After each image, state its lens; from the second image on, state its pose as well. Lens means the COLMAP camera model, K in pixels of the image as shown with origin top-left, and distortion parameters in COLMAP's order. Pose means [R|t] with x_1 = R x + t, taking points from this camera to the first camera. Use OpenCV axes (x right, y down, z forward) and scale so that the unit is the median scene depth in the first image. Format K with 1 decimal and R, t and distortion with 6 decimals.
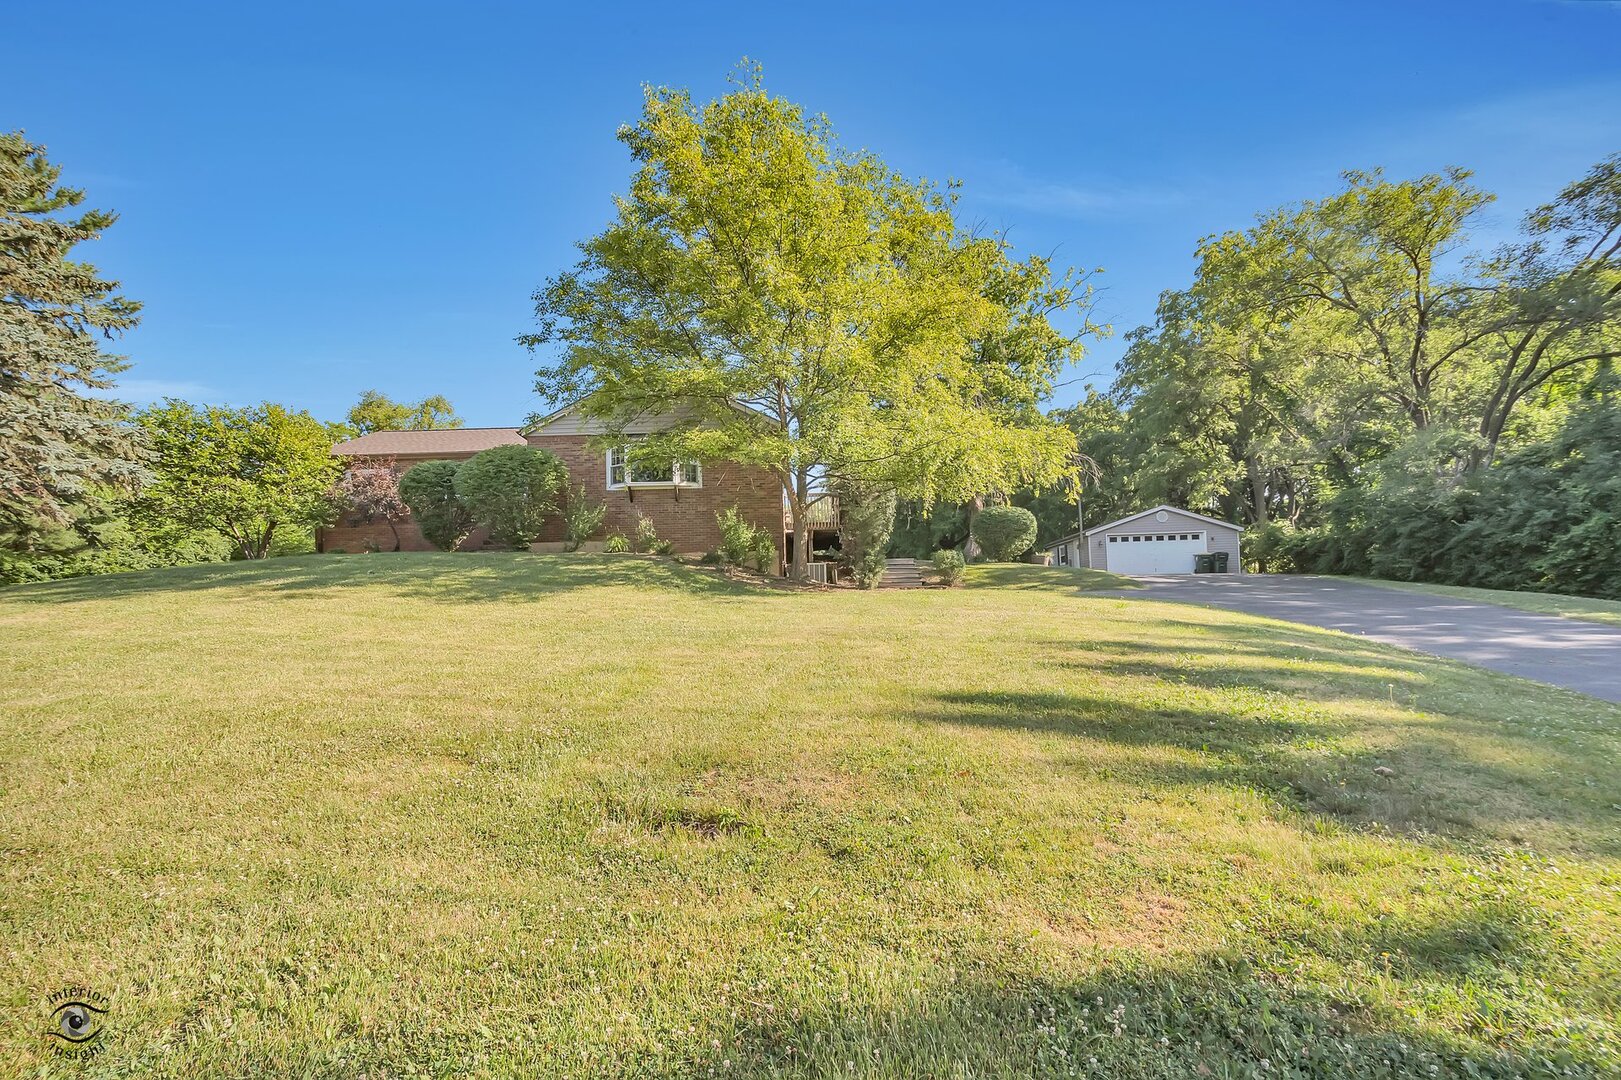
lens RADIAL K [[729.4, 0, 798.1], [0, 729.4, 569.2], [0, 0, 1]] dist [0.008757, -0.002284]
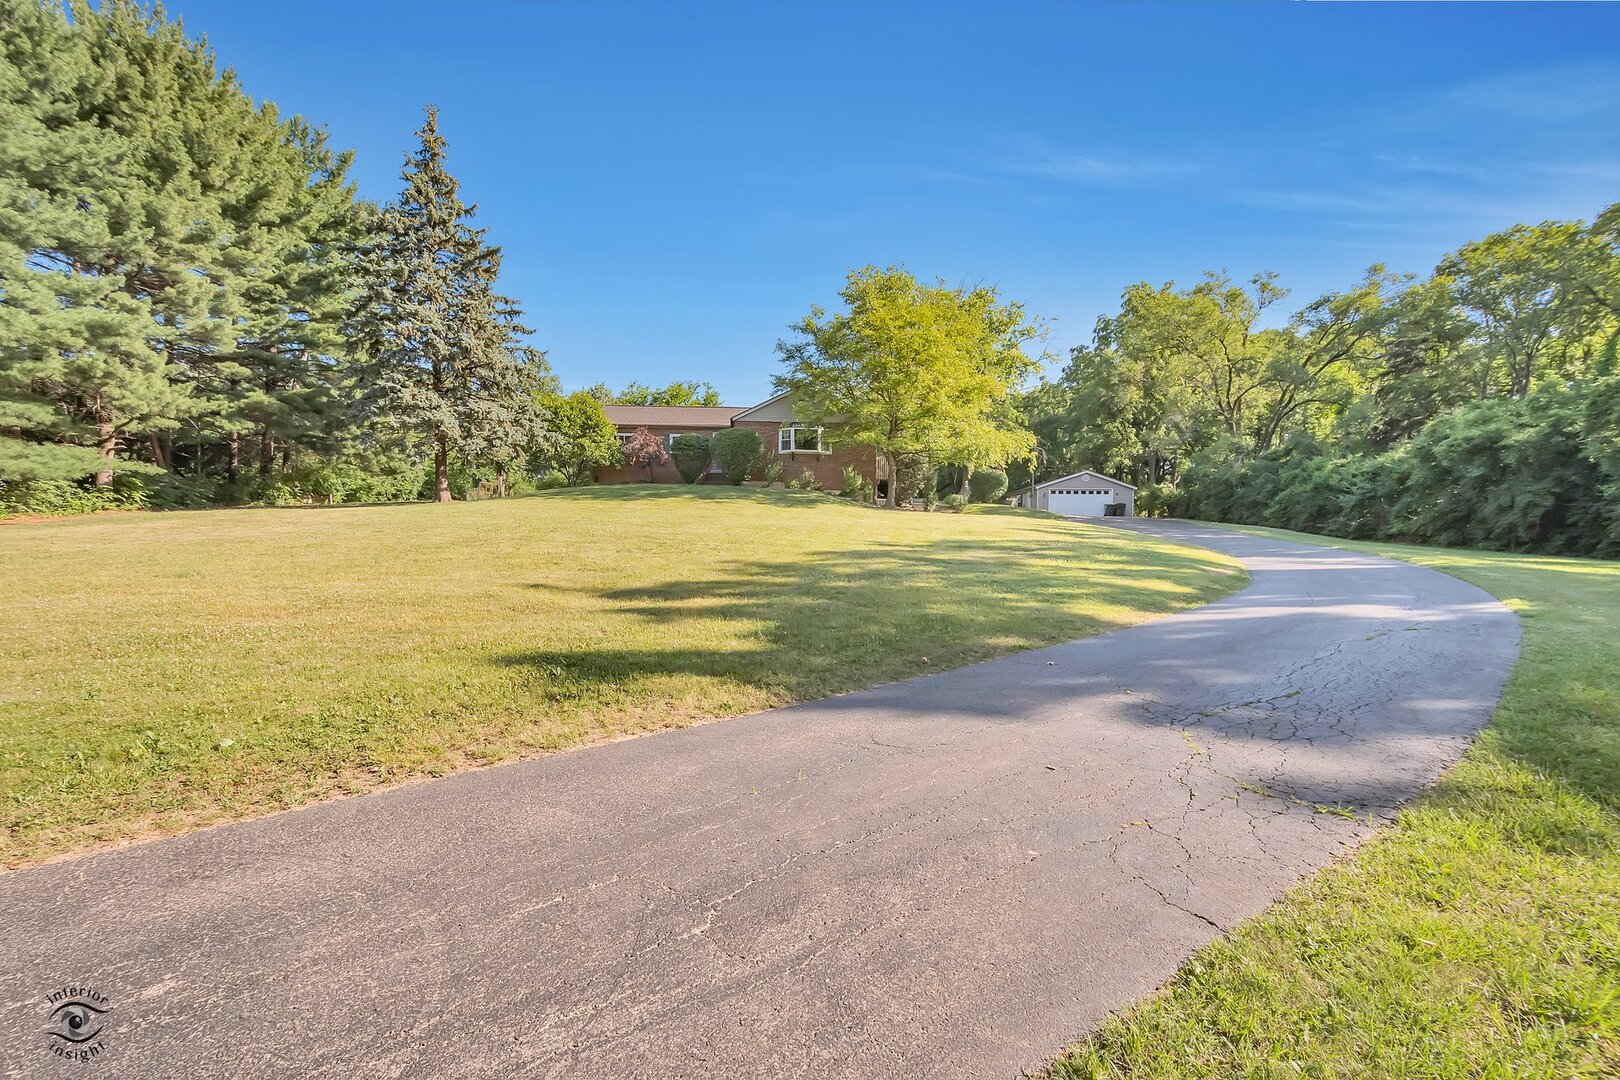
lens RADIAL K [[728.9, 0, 800.1], [0, 728.9, 573.2], [0, 0, 1]] dist [0.008757, -0.002284]
pose [[0.996824, 0.028885, 0.074218, -0.239808], [-0.034872, 0.996130, 0.080680, 0.027922], [-0.071600, -0.083012, 0.993973, -0.579381]]
